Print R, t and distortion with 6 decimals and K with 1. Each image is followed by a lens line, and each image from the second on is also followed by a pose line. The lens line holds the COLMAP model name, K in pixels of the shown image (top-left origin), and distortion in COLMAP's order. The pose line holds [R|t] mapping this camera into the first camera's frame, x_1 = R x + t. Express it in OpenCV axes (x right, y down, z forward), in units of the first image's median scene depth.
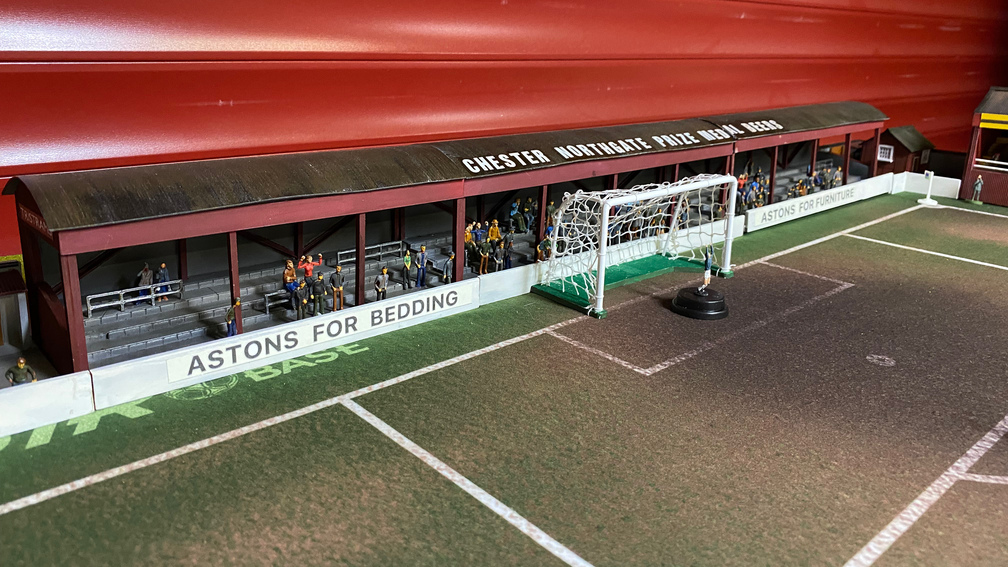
lens RADIAL K [[791.0, 0, 506.5], [0, 791.0, 241.7], [0, 0, 1]] dist [0.012532, -0.011342]
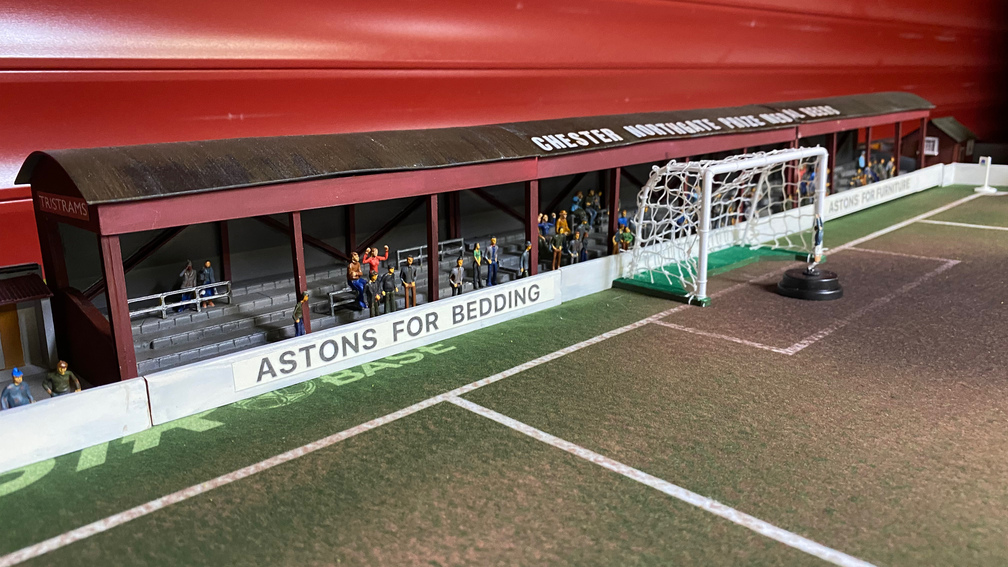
lens RADIAL K [[798.7, 0, 504.0], [0, 798.7, 283.5], [0, 0, 1]] dist [0.001951, -0.008940]
pose [[0.997674, -0.061469, 0.029457, -0.140743], [0.062109, 0.997842, -0.021322, 0.086098], [-0.028083, 0.023102, 0.999339, 0.137013]]
